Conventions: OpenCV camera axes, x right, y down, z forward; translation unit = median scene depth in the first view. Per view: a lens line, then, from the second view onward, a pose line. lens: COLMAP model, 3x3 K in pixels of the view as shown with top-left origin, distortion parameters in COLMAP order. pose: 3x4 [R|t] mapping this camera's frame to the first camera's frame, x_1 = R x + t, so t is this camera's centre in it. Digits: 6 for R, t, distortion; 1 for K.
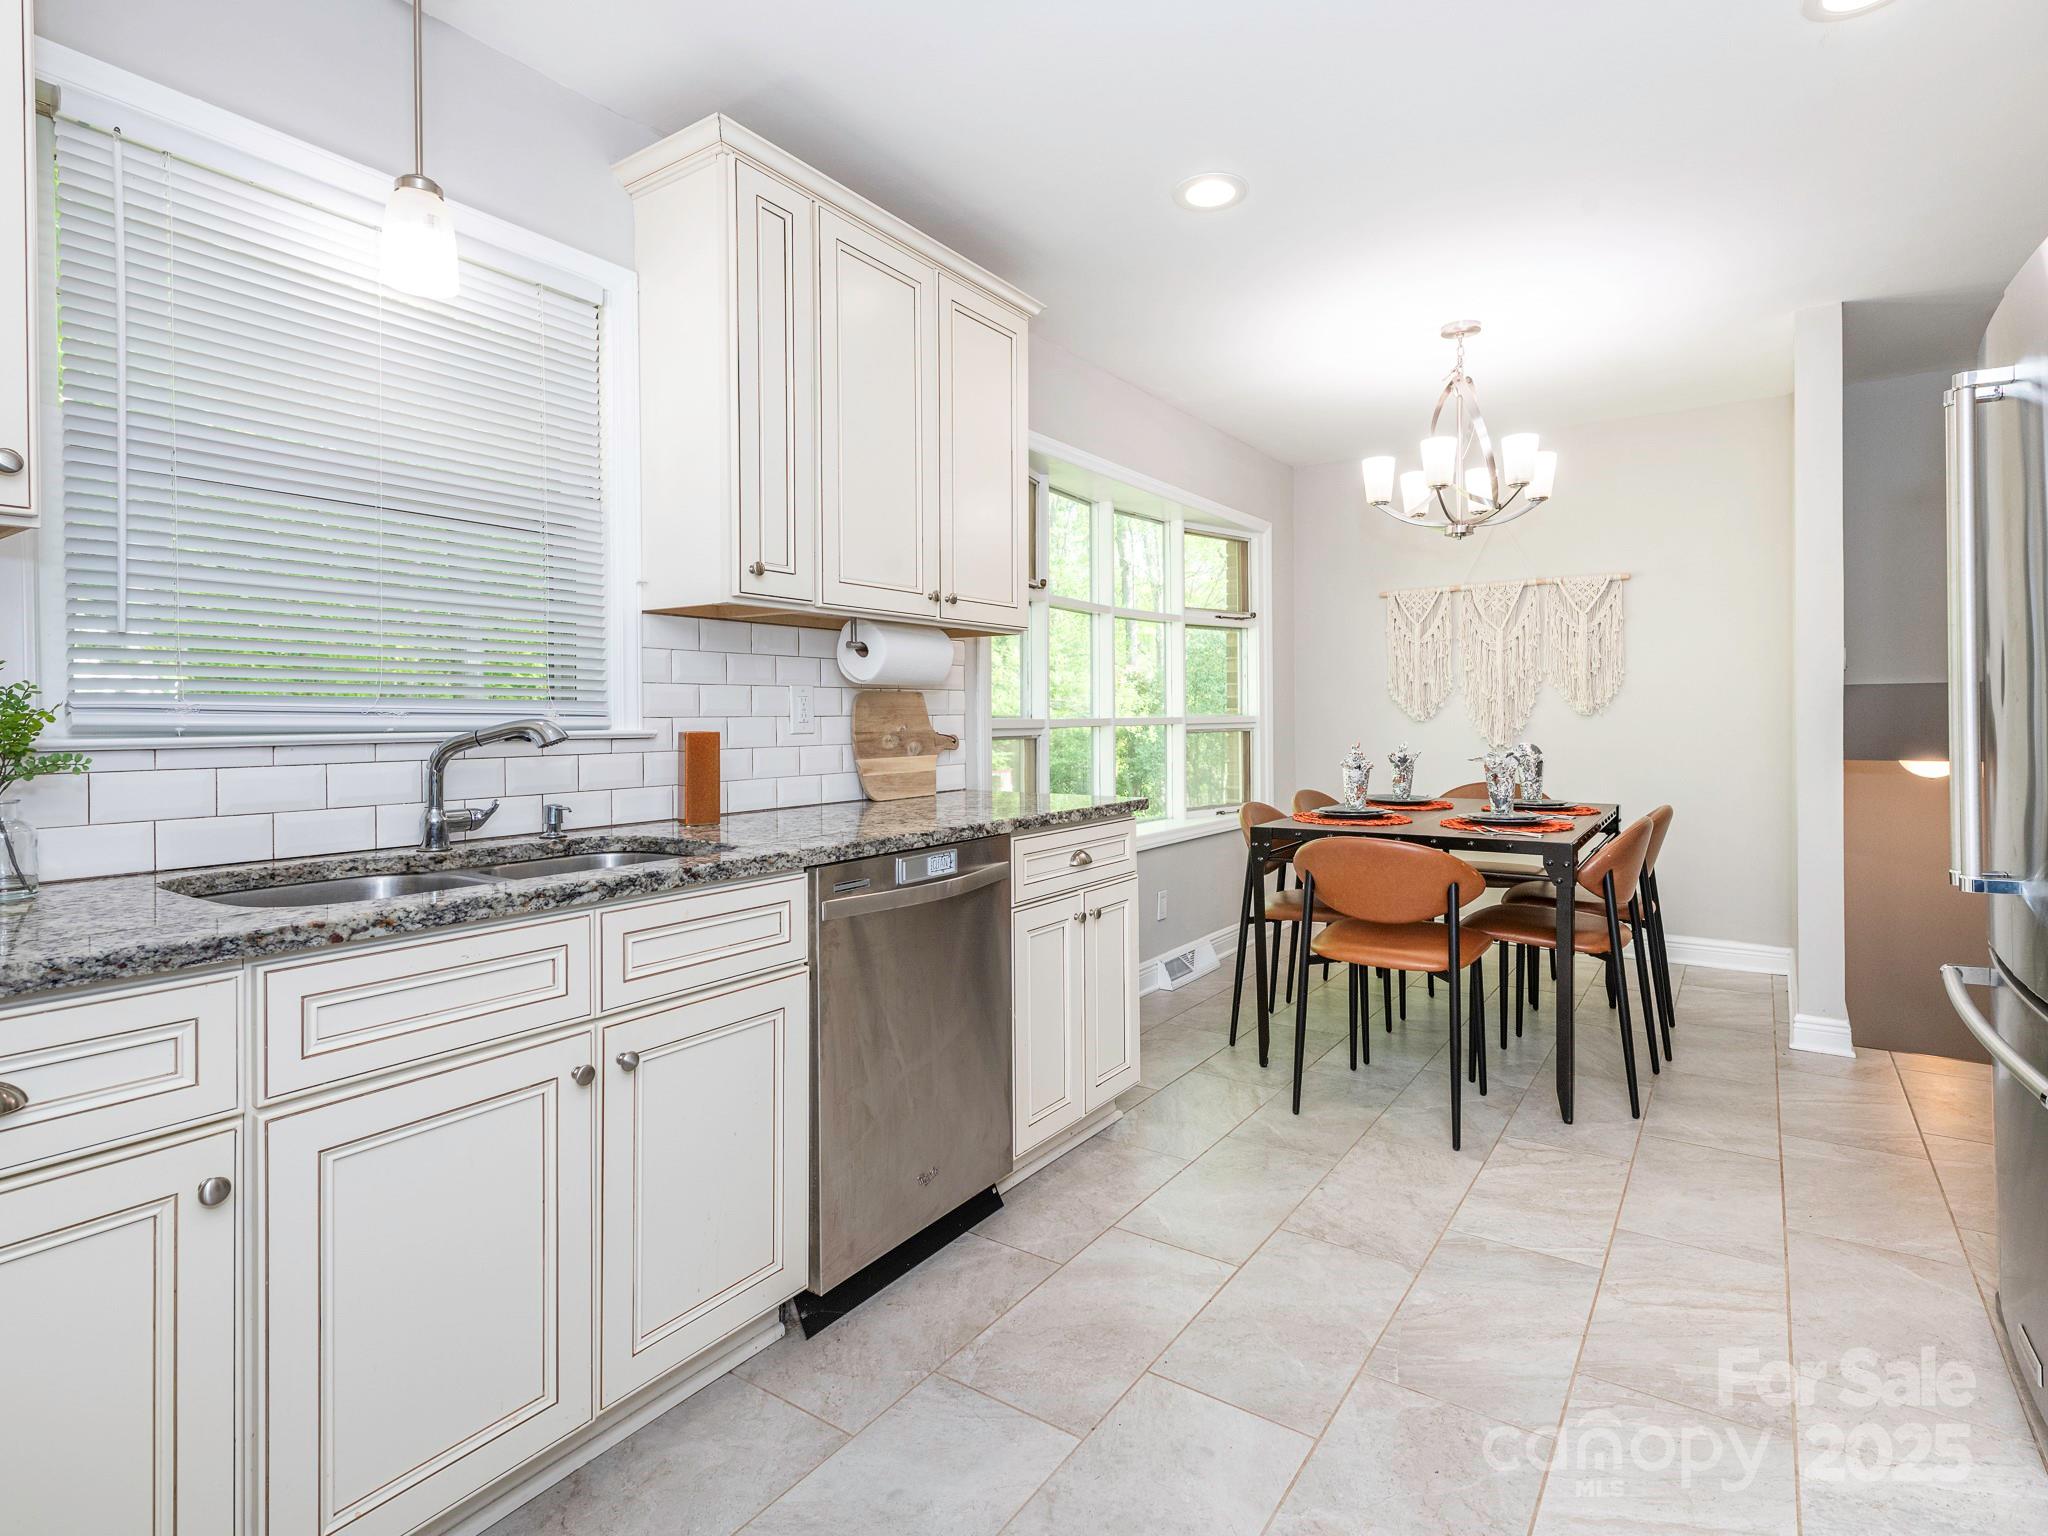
lens RADIAL K [[1017.9, 0, 1029.1], [0, 1017.9, 720.5], [0, 0, 1]] dist [0.000019, -0.001266]
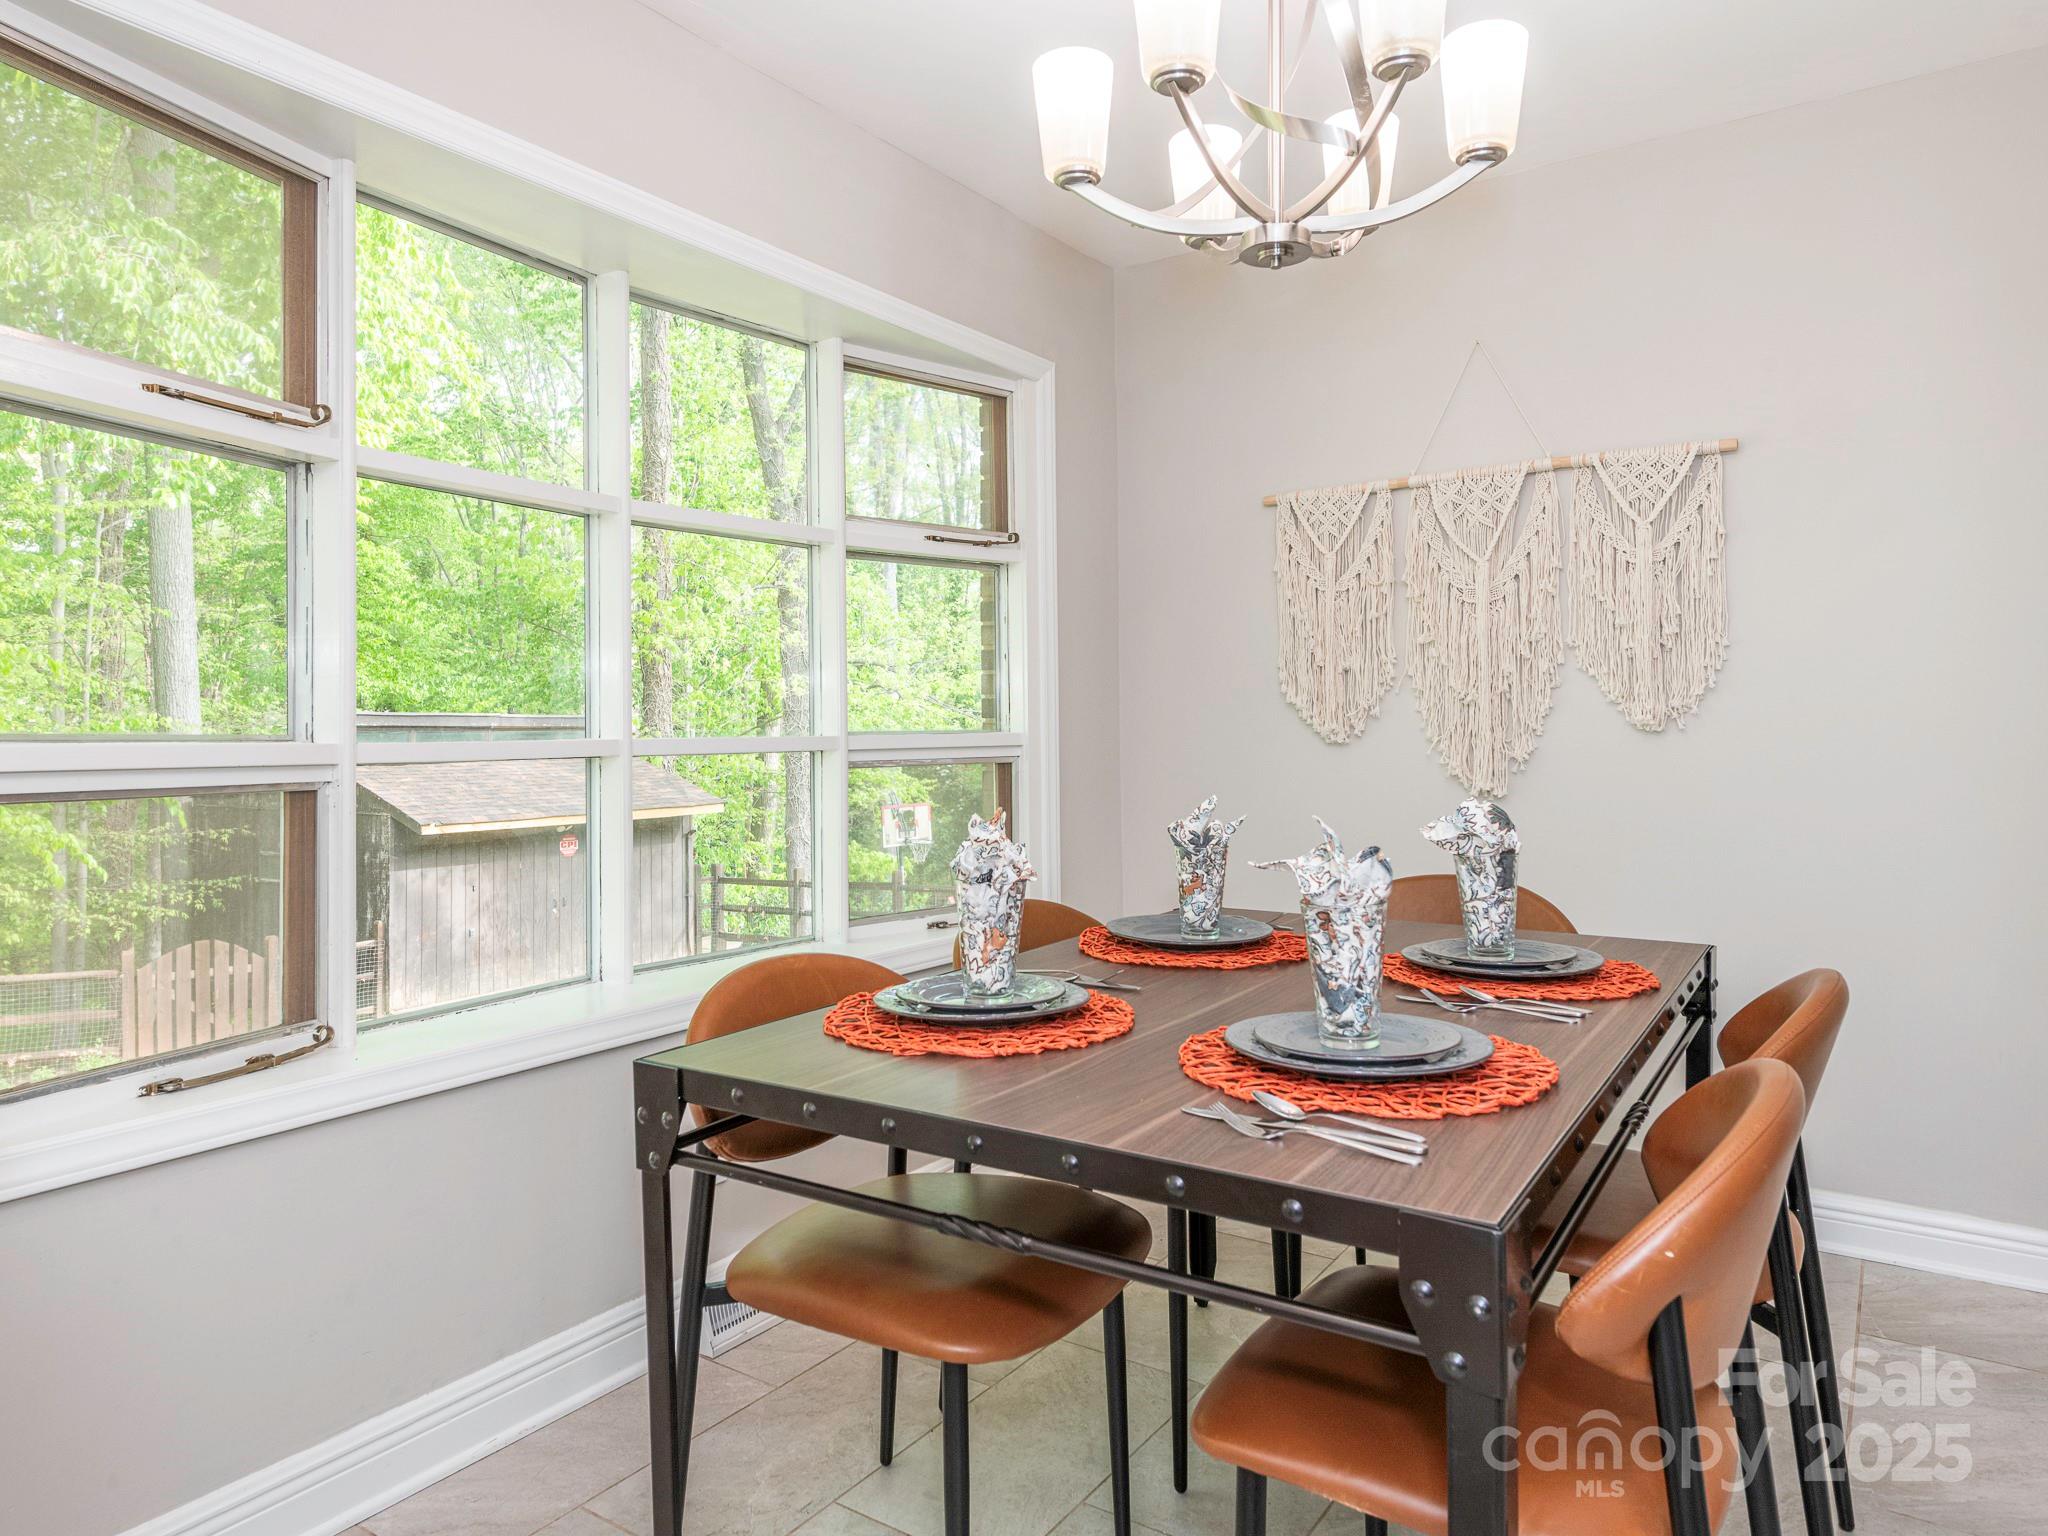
lens RADIAL K [[1277.7, 0, 1022.5], [0, 1277.7, 718.3], [0, 0, 1]] dist [0.006767, 0.001246]
pose [[0.999884, -0.002024, 0.015064, 0.263960], [0.002242, 0.999893, -0.014483, -0.003465], [-0.015033, 0.014515, 0.999782, 0.436605]]
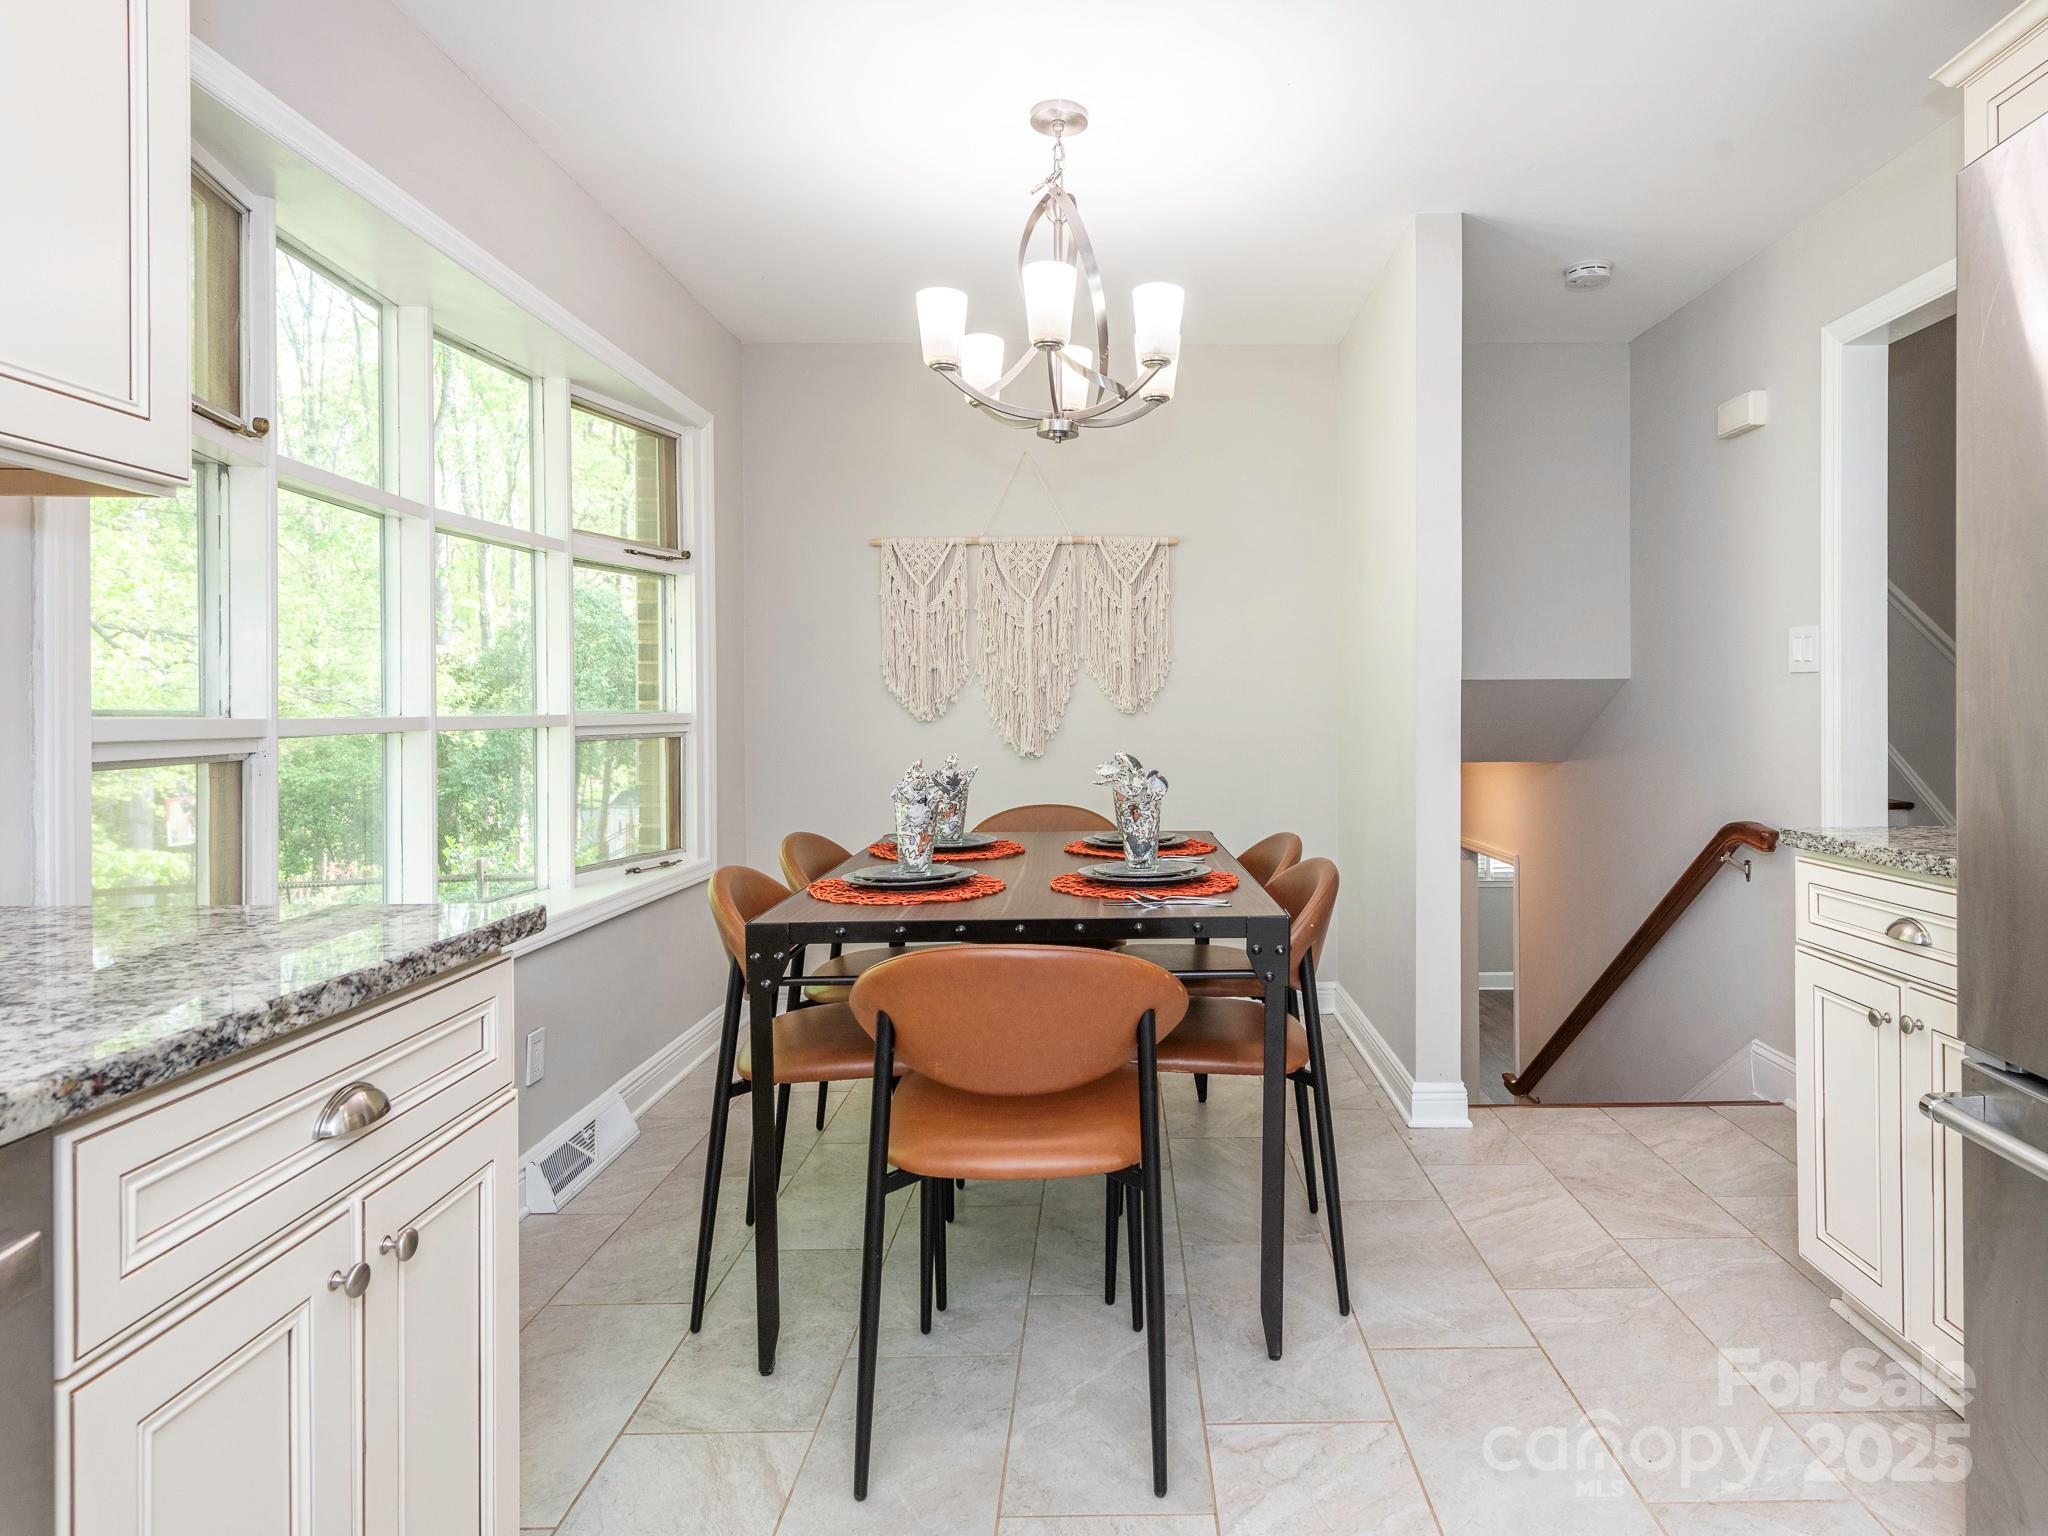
lens RADIAL K [[1160.9, 0, 1123.7], [0, 1160.9, 714.7], [0, 0, 1]] dist [0.028676, -0.019377]
pose [[0.809238, 0.002080, 0.587478, 0.016873], [-0.000120, 0.999994, -0.003375, -0.001390], [-0.587481, 0.002661, 0.809233, 0.307924]]
